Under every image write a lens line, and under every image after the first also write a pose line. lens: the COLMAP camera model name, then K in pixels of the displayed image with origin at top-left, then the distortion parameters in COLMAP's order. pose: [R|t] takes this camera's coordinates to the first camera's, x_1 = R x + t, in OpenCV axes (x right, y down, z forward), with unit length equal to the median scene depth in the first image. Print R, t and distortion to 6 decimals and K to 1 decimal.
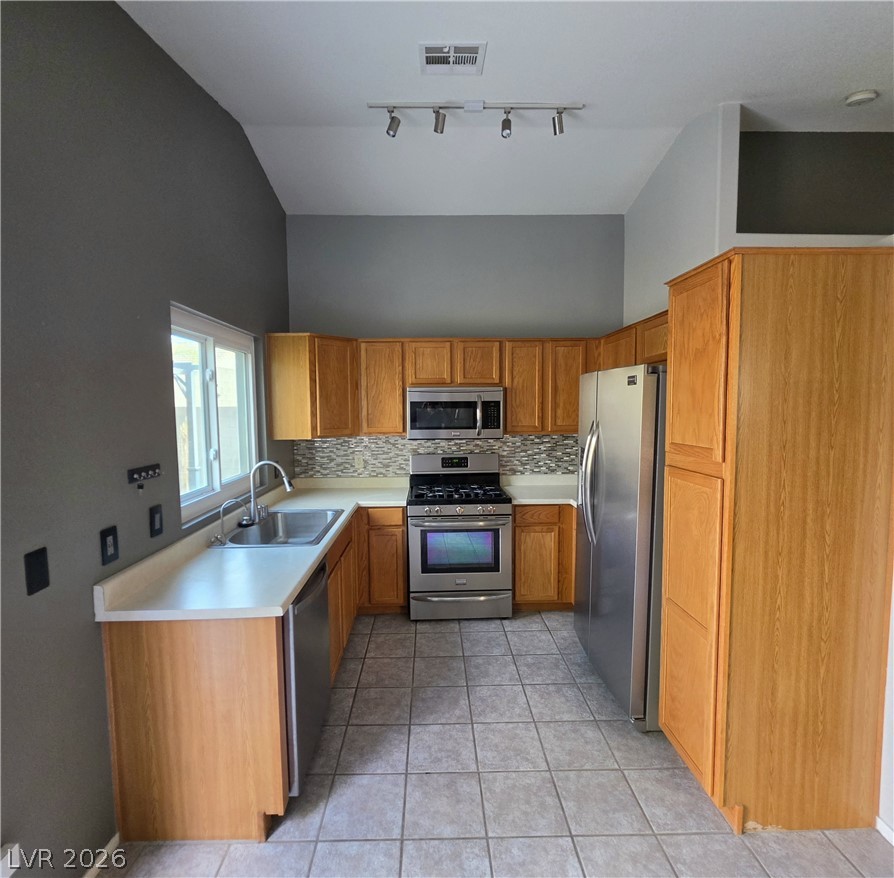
lens RADIAL K [[469.6, 0, 445.5], [0, 469.6, 440.1], [0, 0, 1]] dist [-0.005165, -0.001250]
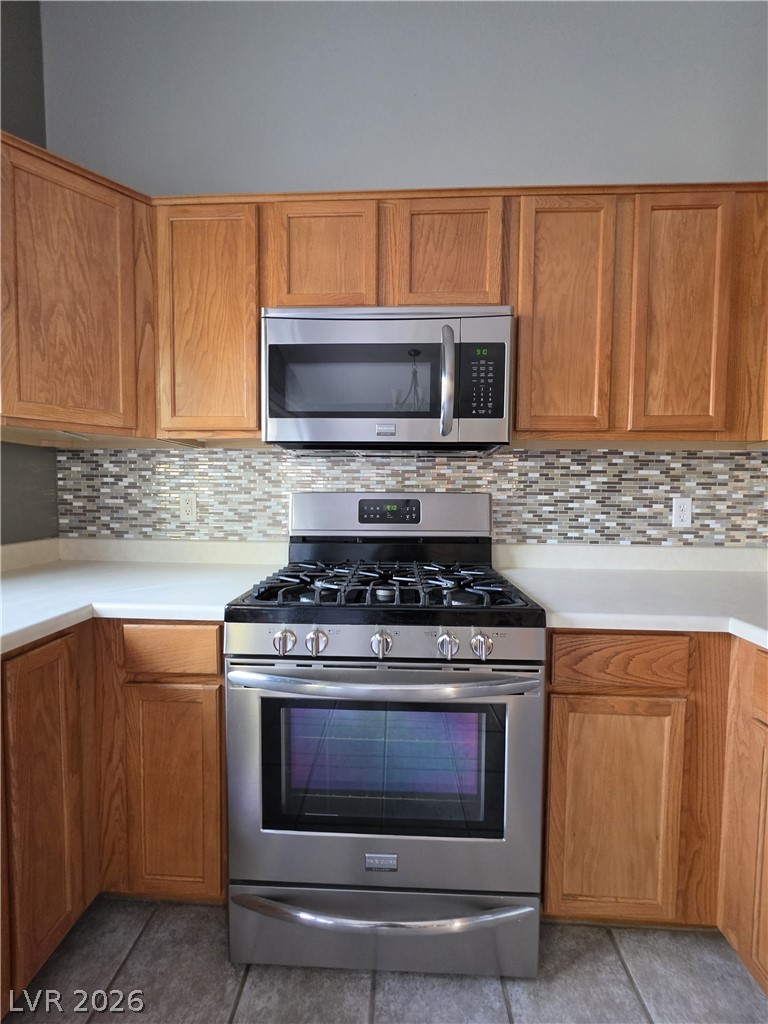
lens RADIAL K [[410.4, 0, 384.7], [0, 410.4, 509.4], [0, 0, 1]] dist [-0.002049, 0.000177]
pose [[0.996873, 0.019601, -0.076548, 0.047908], [-0.021803, 0.999369, -0.028034, 0.060382], [0.075950, 0.029615, 0.996672, 0.658595]]
